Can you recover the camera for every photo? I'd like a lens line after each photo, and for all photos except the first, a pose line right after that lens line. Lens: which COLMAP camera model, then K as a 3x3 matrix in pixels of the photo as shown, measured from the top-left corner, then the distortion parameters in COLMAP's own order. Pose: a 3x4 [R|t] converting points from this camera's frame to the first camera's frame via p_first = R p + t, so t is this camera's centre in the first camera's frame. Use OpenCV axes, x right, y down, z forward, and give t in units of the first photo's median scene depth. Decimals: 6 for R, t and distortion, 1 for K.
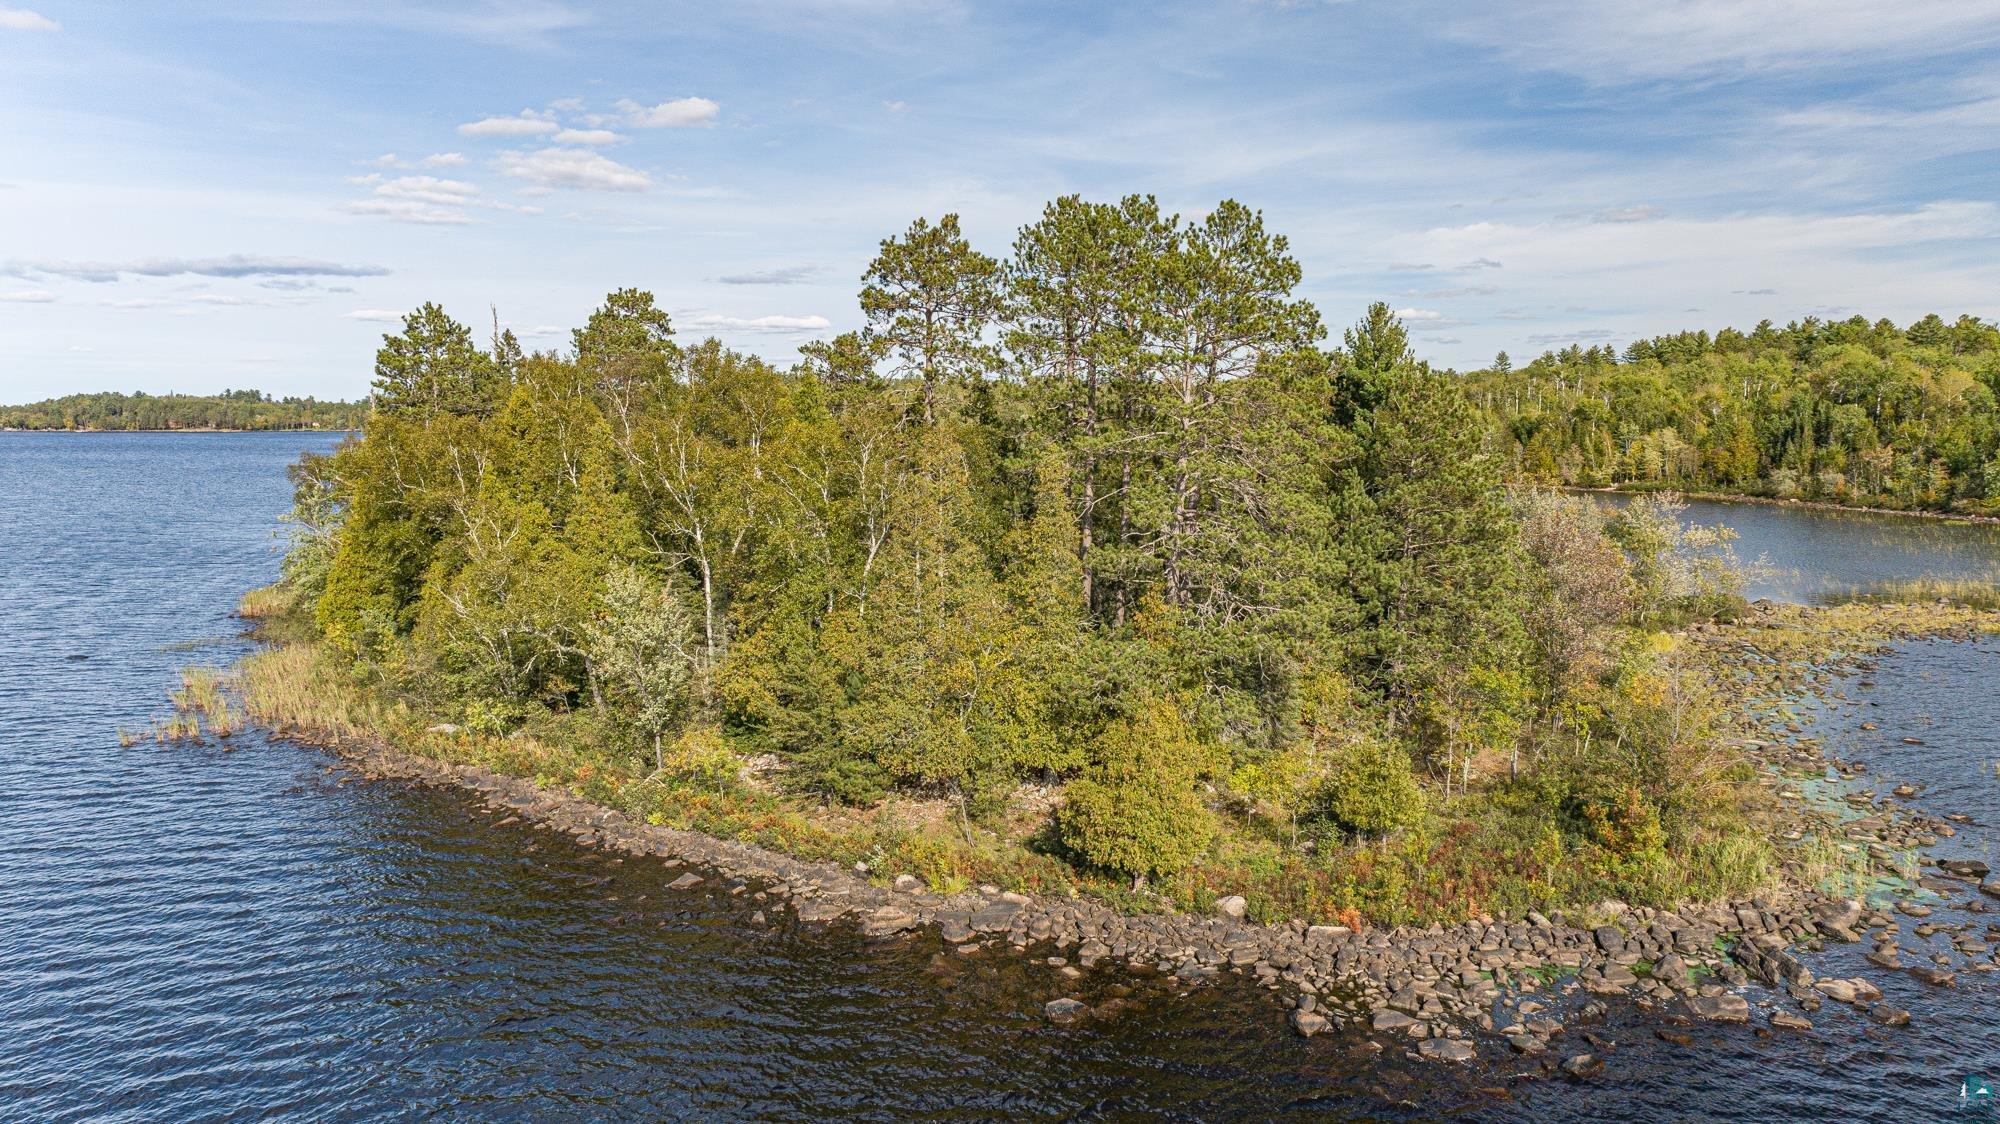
lens RADIAL K [[1339.3, 0, 1031.2], [0, 1339.3, 554.5], [0, 0, 1]] dist [0.028363, 0.004322]
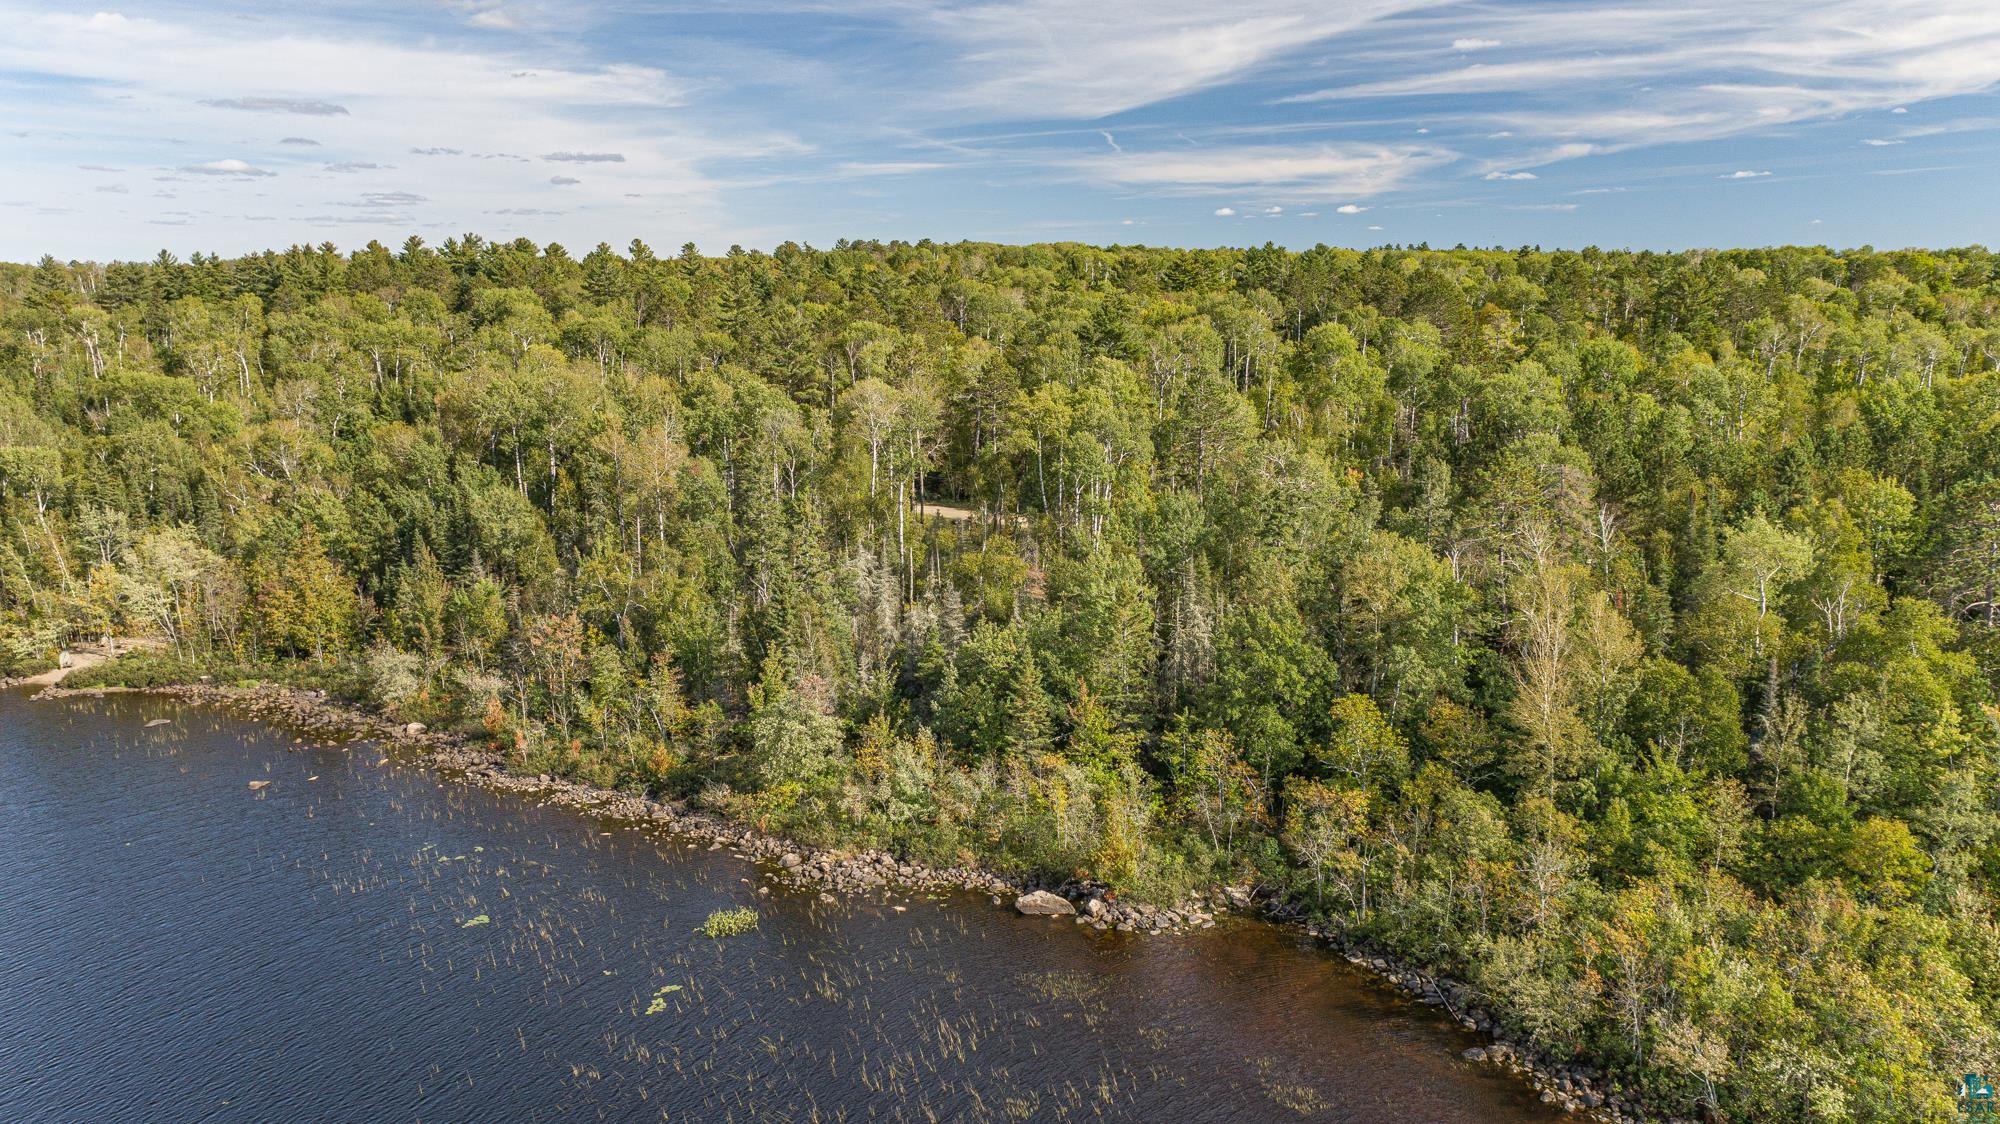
lens RADIAL K [[1339.3, 0, 963.1], [0, 1339.3, 543.9], [0, 0, 1]] dist [0.028363, 0.004322]
pose [[0.668850, -0.140418, 0.730016, 0.341902], [0.072642, 0.989645, 0.123801, -0.142380], [-0.739840, -0.029774, 0.672124, 0.518418]]
